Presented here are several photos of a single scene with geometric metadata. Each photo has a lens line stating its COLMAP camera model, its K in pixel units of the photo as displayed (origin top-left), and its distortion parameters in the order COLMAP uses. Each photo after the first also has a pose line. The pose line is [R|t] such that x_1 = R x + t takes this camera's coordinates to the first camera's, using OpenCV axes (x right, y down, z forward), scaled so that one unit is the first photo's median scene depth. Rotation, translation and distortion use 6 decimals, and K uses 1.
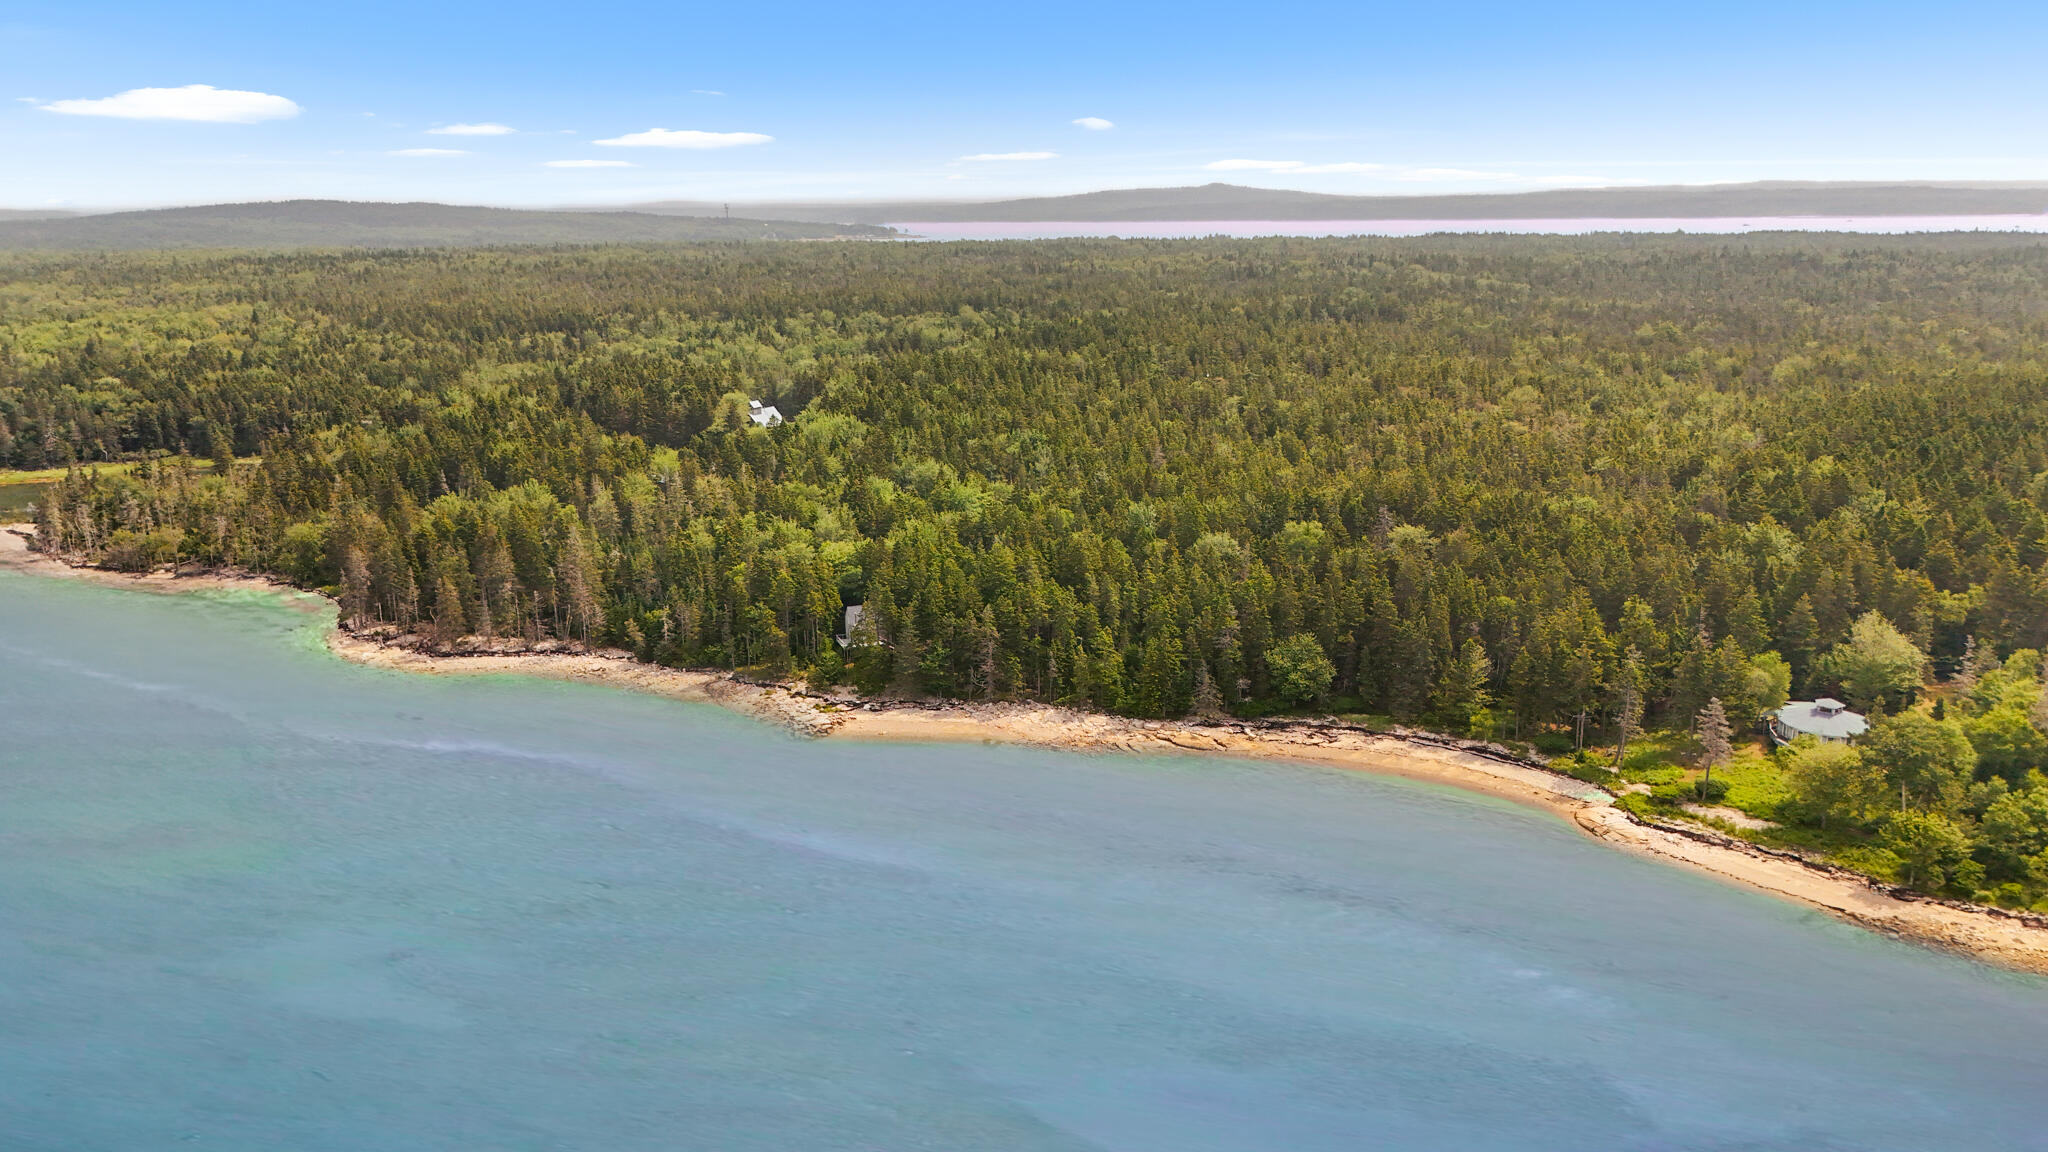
lens RADIAL K [[1513.2, 0, 1051.5], [0, 1513.2, 570.8], [0, 0, 1]] dist [0.119754, -0.143663]
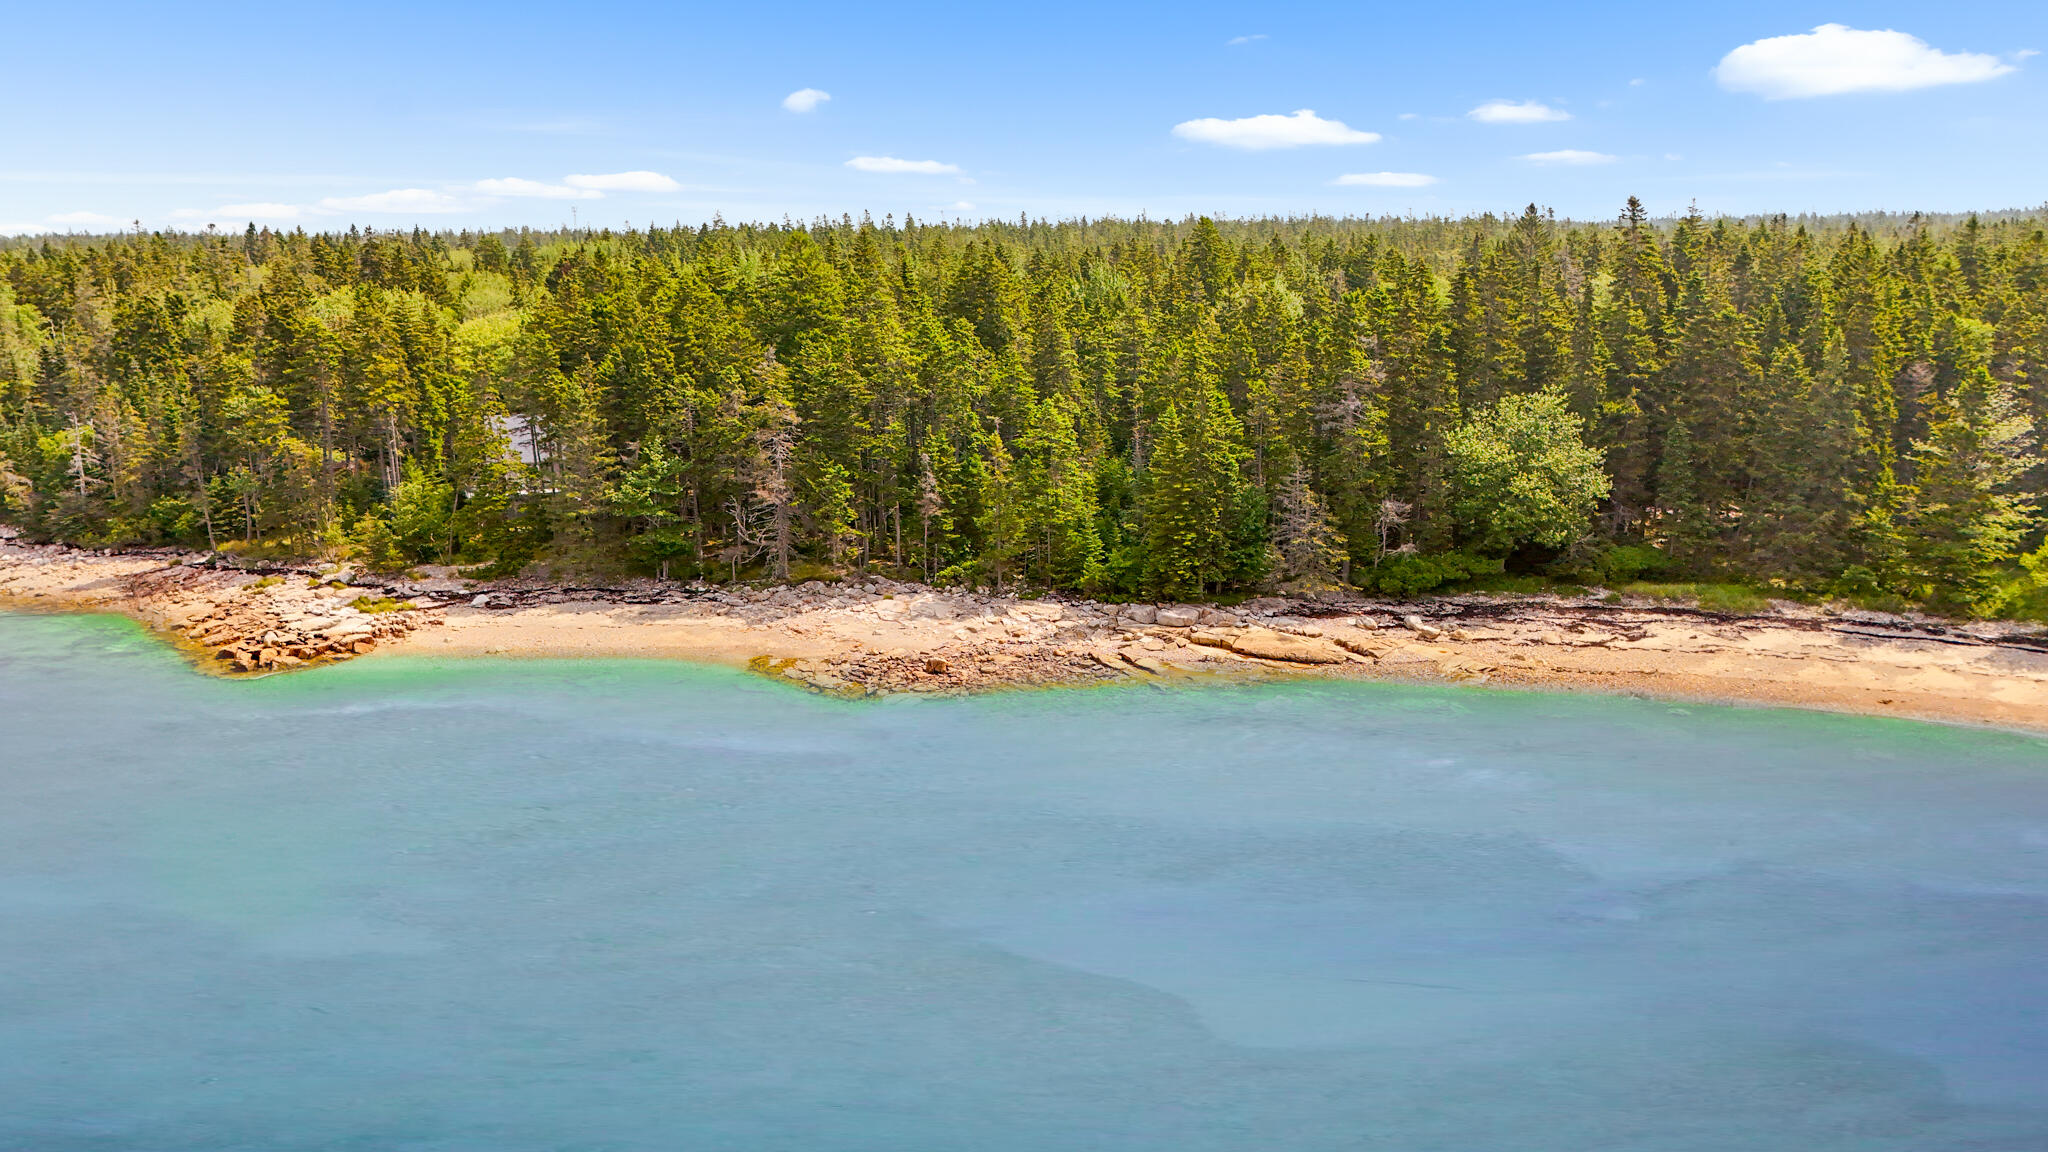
lens RADIAL K [[1488.9, 0, 1055.6], [0, 1488.9, 574.6], [0, 0, 1]] dist [0.044279, -0.003772]
pose [[0.997206, -0.013211, 0.073530, 0.005214], [0.016230, 0.999043, -0.040612, 0.105463], [-0.072923, 0.041692, 0.996466, 0.600371]]
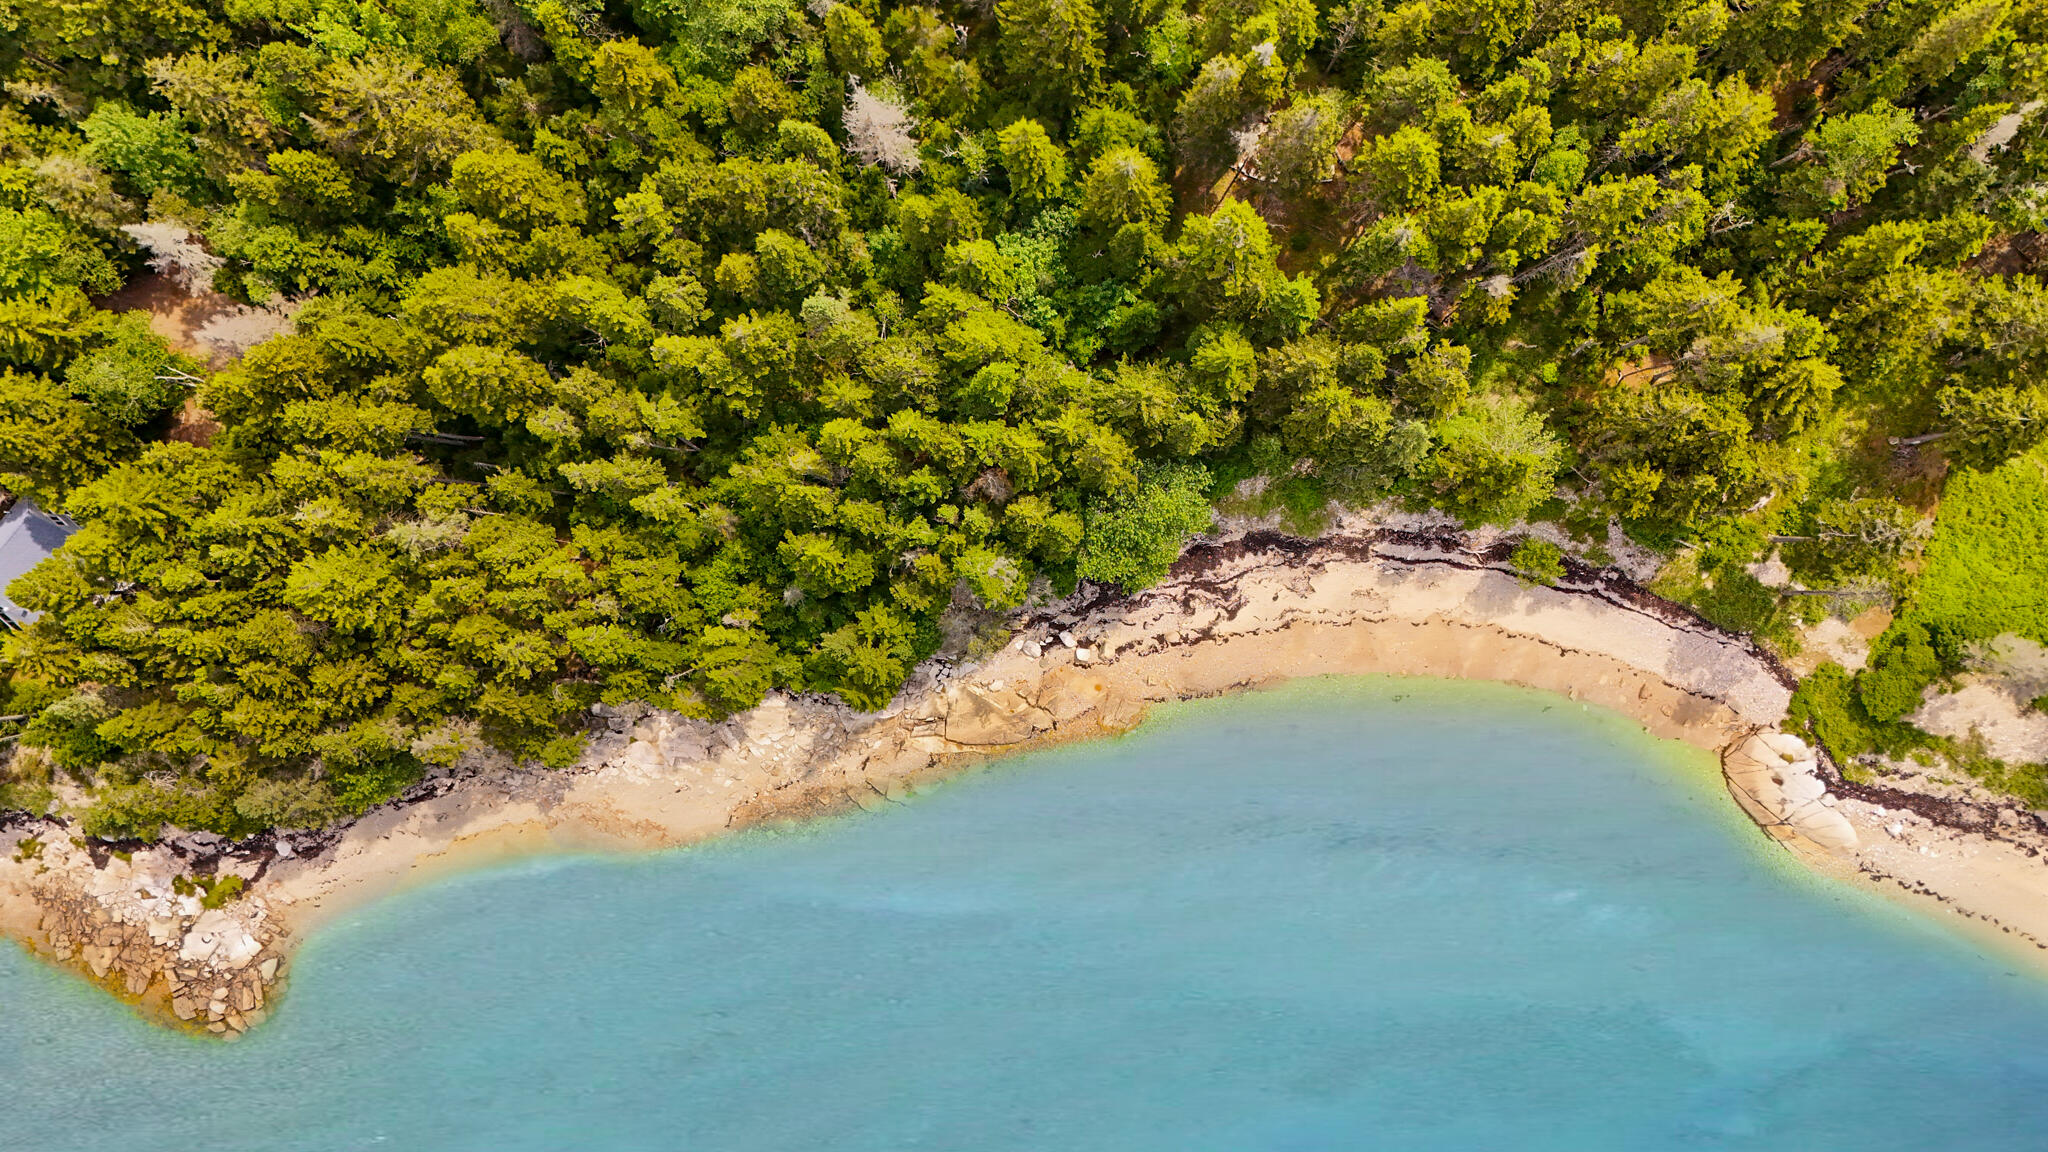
lens RADIAL K [[1488.1, 0, 1028.9], [0, 1488.1, 568.9], [0, 0, 1]] dist [0.078604, -0.077610]
pose [[0.888998, -0.457370, -0.022257, 0.136875], [0.129007, 0.203525, 0.970533, -0.363560], [-0.439363, -0.865673, 0.239937, 0.892065]]
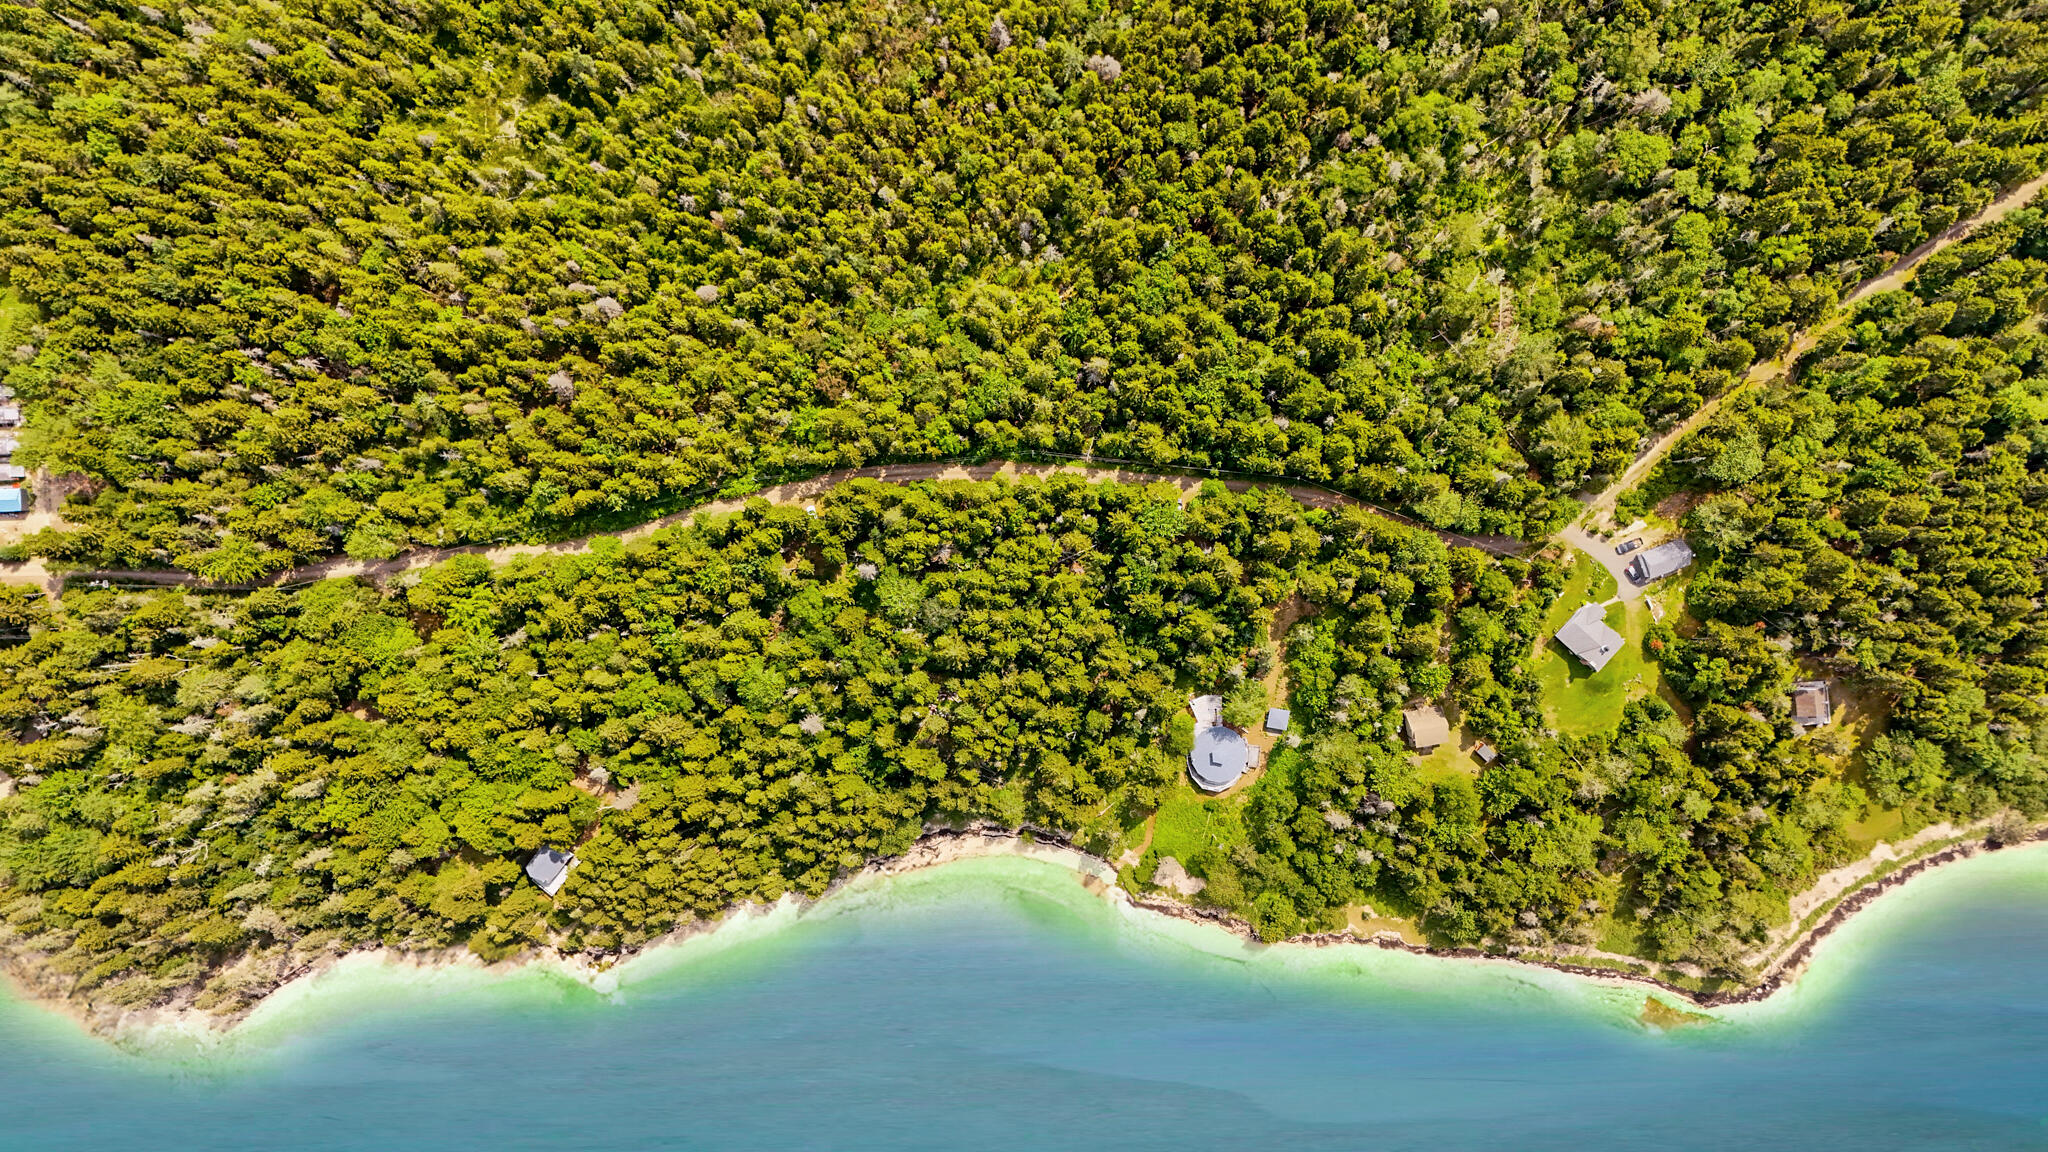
lens RADIAL K [[1488.1, 0, 1028.9], [0, 1488.1, 568.9], [0, 0, 1]] dist [0.078604, -0.077610]
pose [[0.867291, -0.497772, -0.005417, 0.398319], [0.123256, 0.204187, 0.971142, -1.322000], [-0.482301, -0.842930, 0.238442, 0.813762]]
